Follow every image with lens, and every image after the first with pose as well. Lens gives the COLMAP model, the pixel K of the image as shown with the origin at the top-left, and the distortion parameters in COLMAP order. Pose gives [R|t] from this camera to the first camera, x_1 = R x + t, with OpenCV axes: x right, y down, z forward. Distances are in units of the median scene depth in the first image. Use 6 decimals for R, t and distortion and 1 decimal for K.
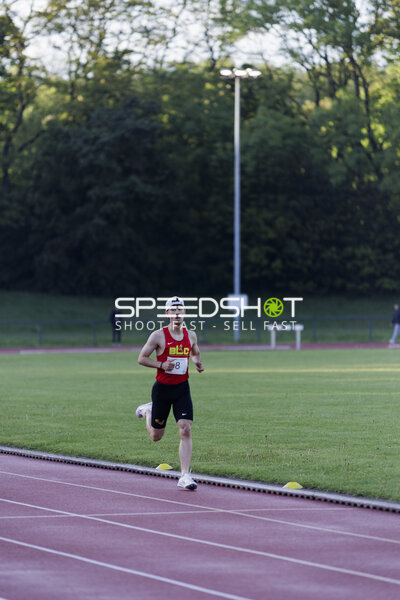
lens RADIAL K [[3469.1, 0, 197.7], [0, 3469.1, 297.0], [0, 0, 1]] dist [0.149829, 0.000000]
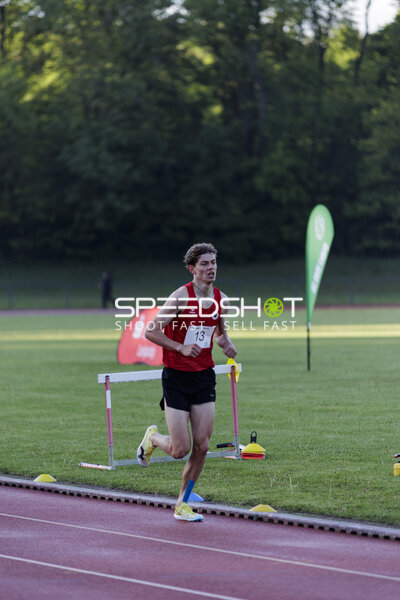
lens RADIAL K [[3469.1, 0, 166.3], [0, 3469.1, 302.0], [0, 0, 1]] dist [0.149829, 0.000000]
pose [[0.993678, -0.003296, 0.112218, -0.080015], [0.002118, 0.999941, 0.010612, 0.002464], [-0.112246, -0.010307, 0.993627, 0.272586]]
